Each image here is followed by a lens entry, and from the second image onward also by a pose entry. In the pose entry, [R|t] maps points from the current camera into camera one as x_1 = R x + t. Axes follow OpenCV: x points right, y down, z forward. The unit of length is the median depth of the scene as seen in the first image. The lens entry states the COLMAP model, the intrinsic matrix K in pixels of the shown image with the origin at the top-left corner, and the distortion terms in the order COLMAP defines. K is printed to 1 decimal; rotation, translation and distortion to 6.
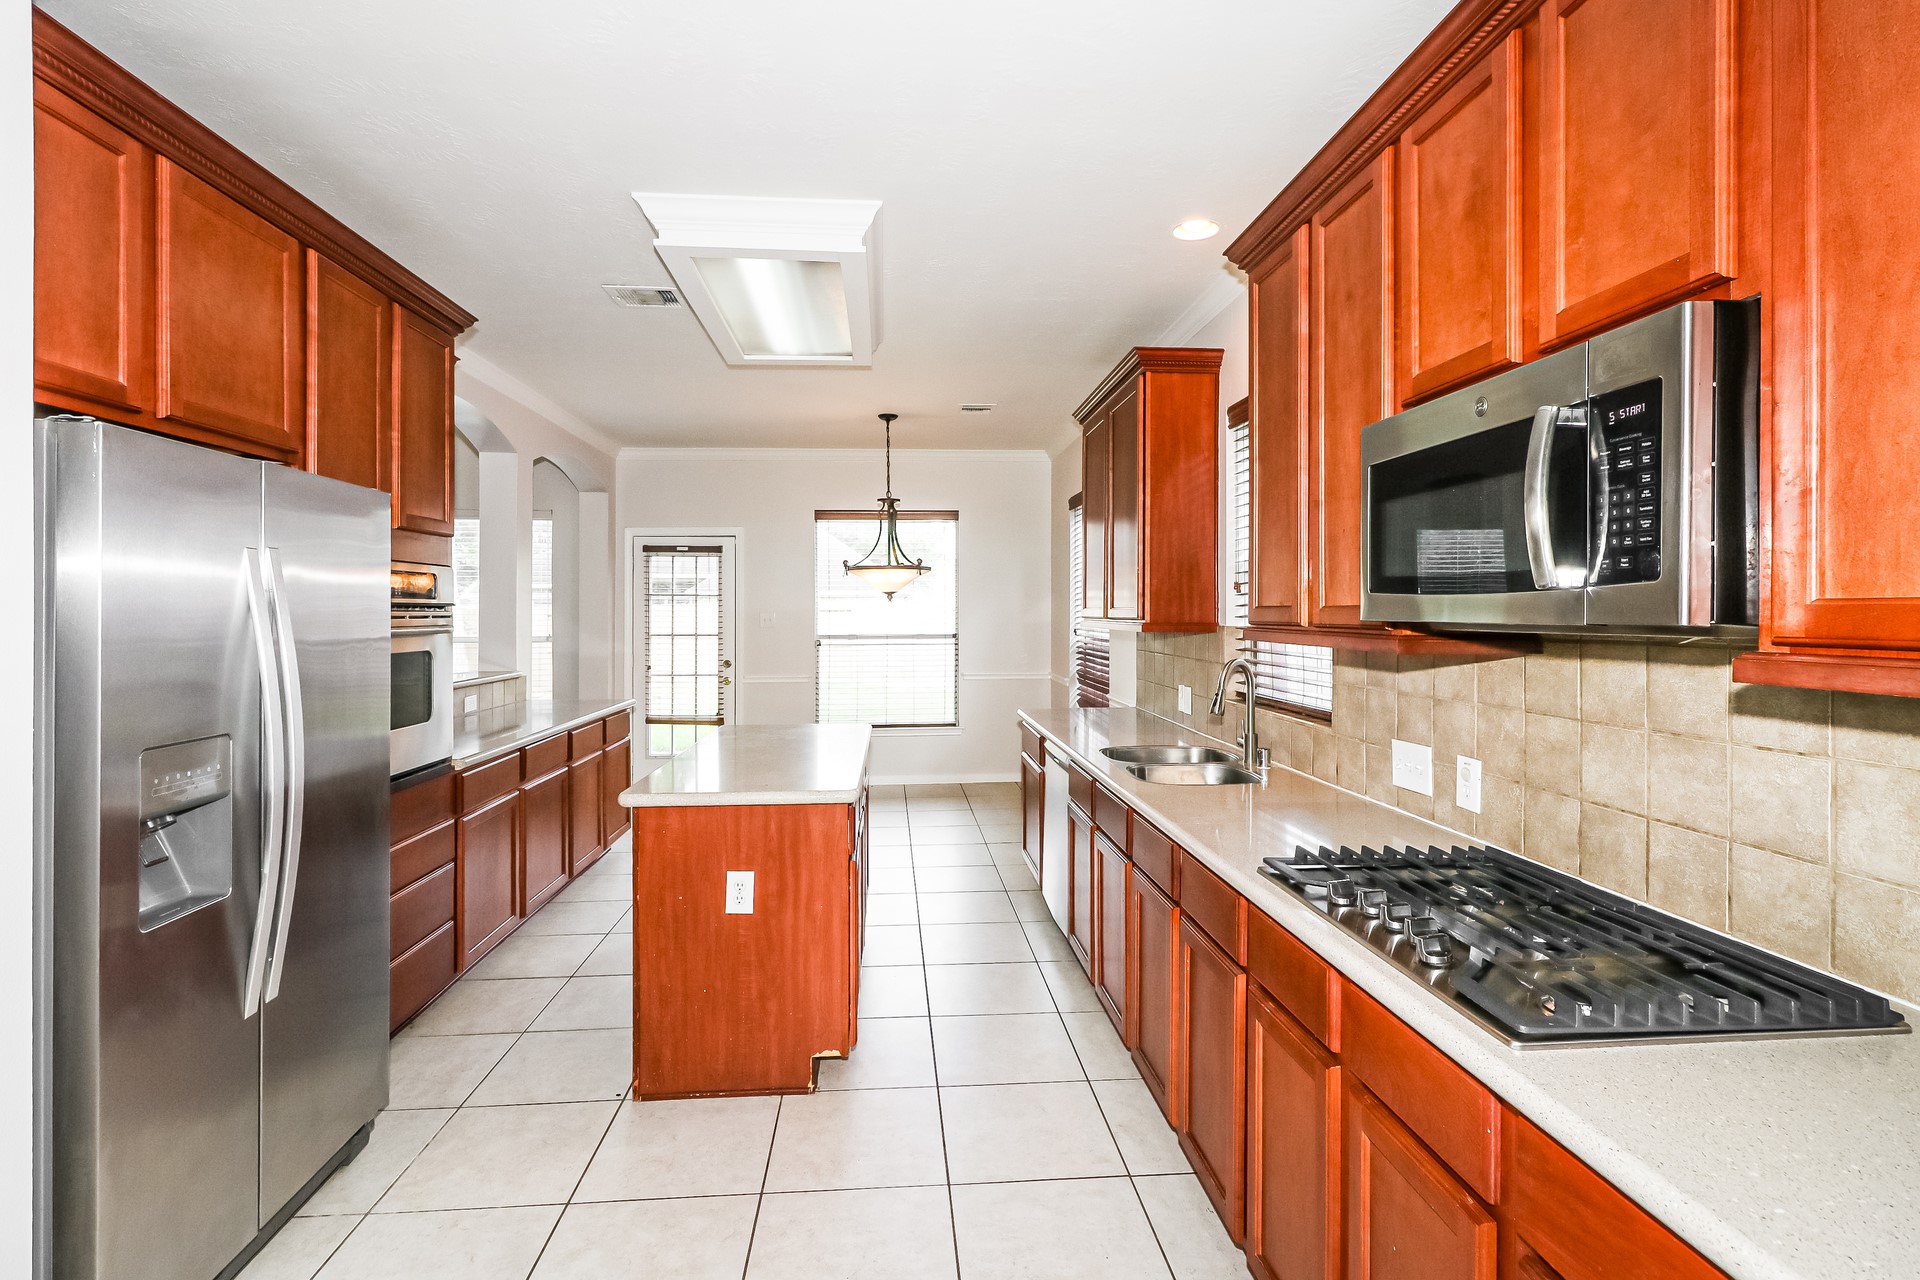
lens RADIAL K [[896.5, 0, 970.6], [0, 896.5, 620.9], [0, 0, 1]] dist [0.002099, -0.000912]
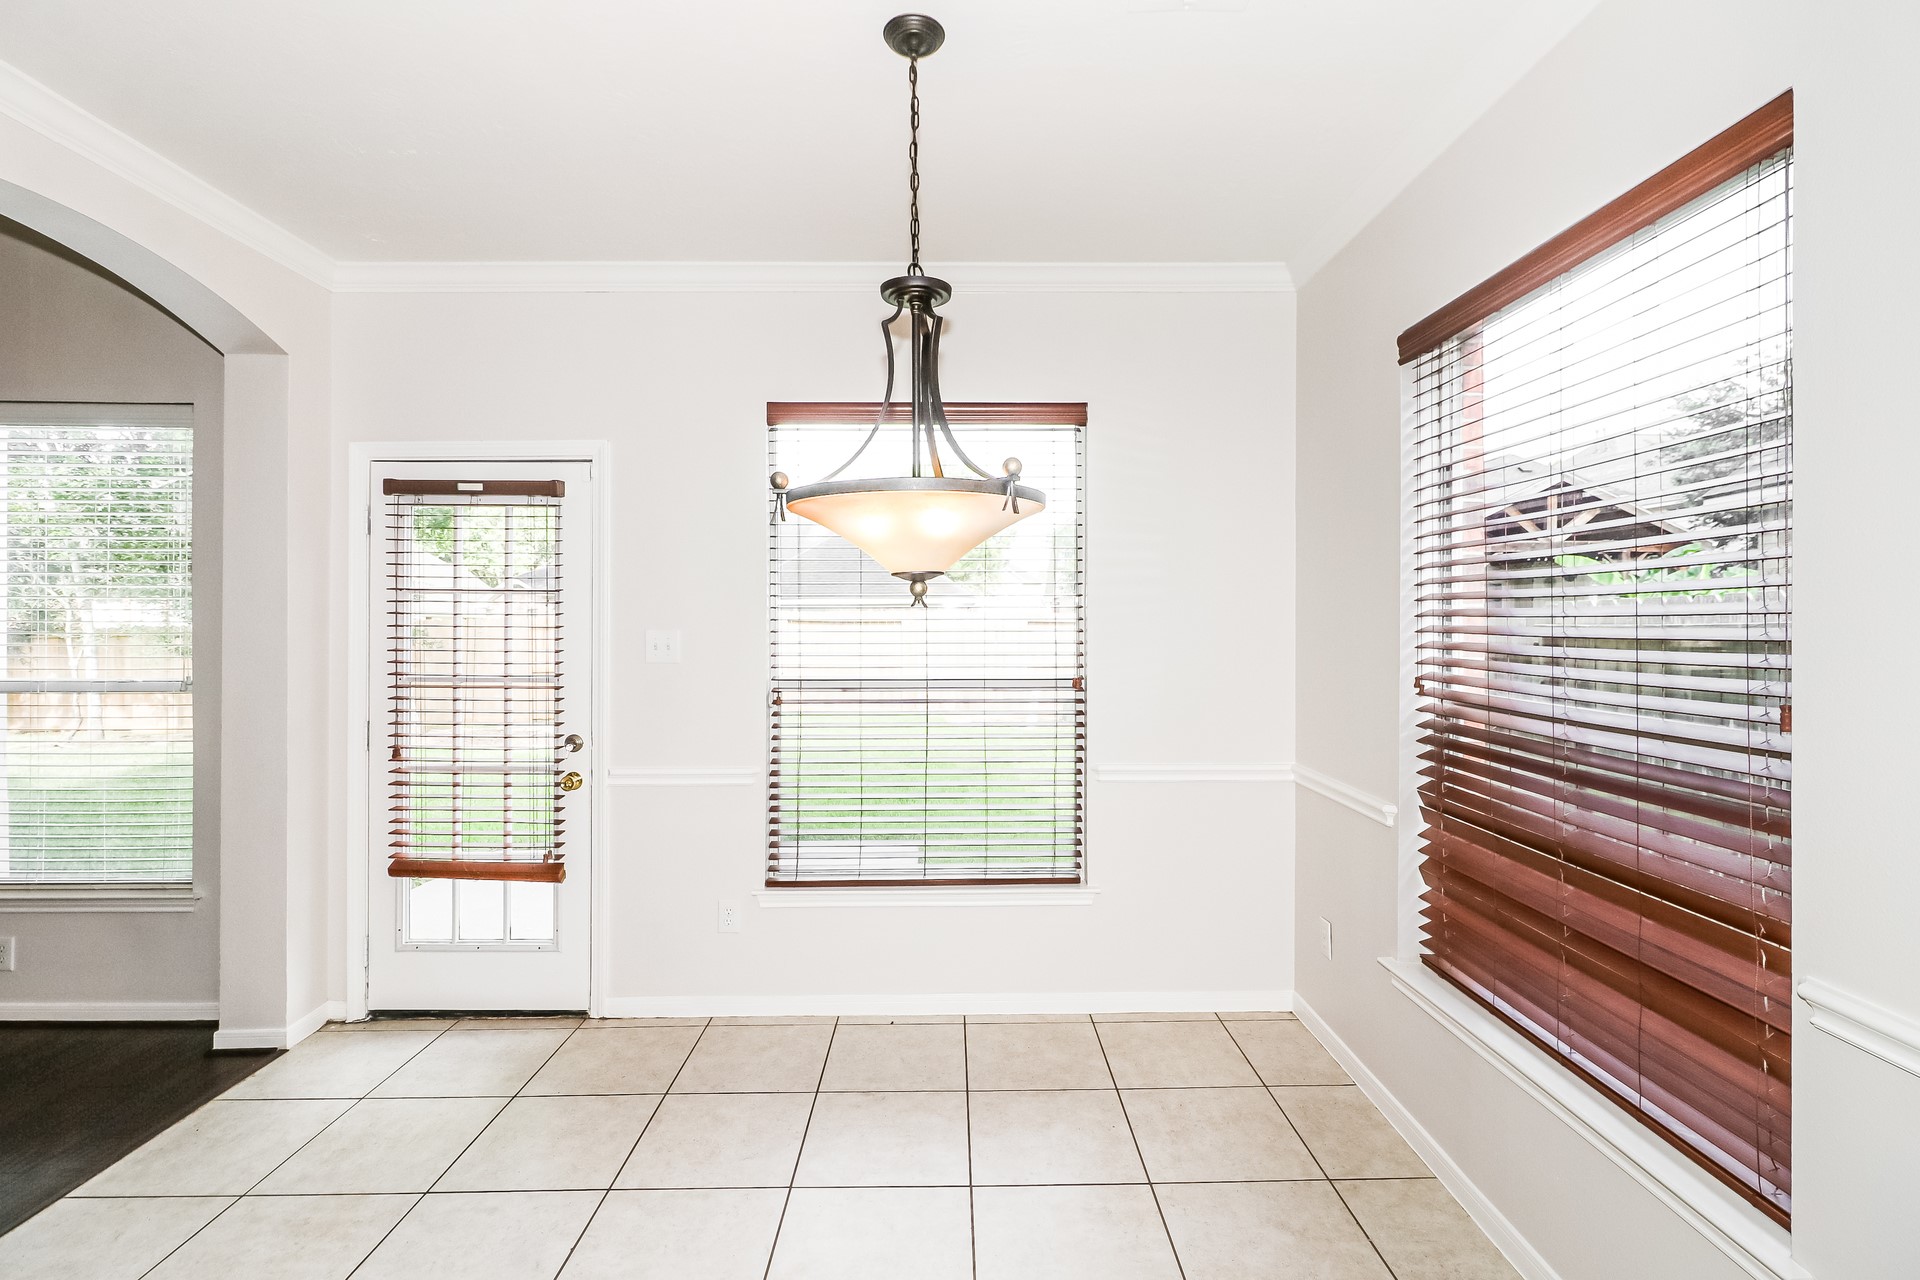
lens RADIAL K [[896.5, 0, 962.7], [0, 896.5, 628.7], [0, 0, 1]] dist [0.002099, -0.000912]
pose [[0.996718, 0.002043, -0.080932, -0.039544], [-0.001996, 0.999998, 0.000665, -0.010586], [0.080933, -0.000501, 0.996719, 0.570168]]
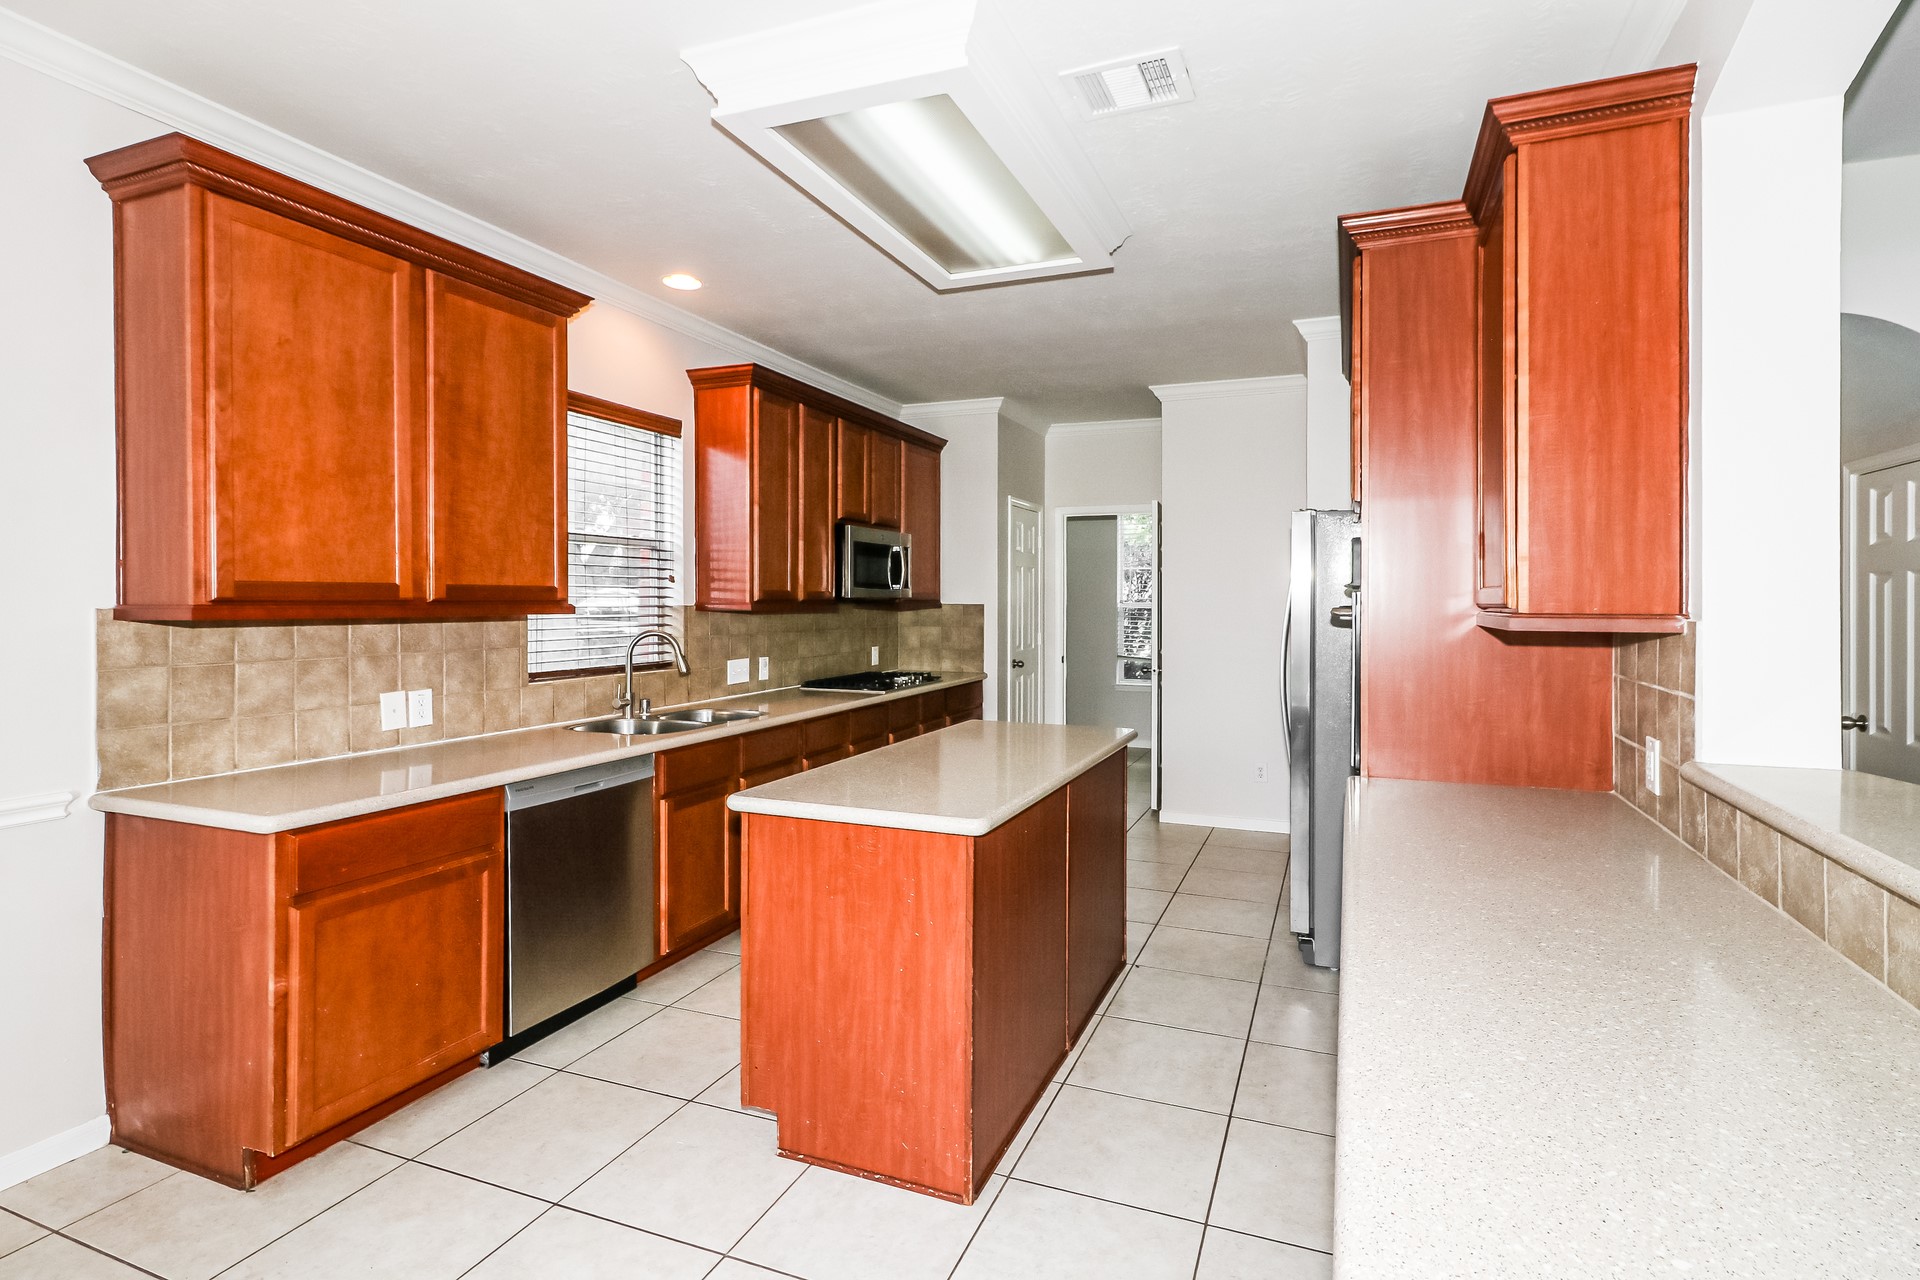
lens RADIAL K [[896.5, 0, 962.0], [0, 896.5, 596.7], [0, 0, 1]] dist [0.002099, -0.000912]
pose [[-0.897103, -0.003214, 0.441810, -0.275068], [0.001475, 0.999946, 0.010268, -0.007920], [-0.441819, 0.009863, -0.897050, 0.844128]]
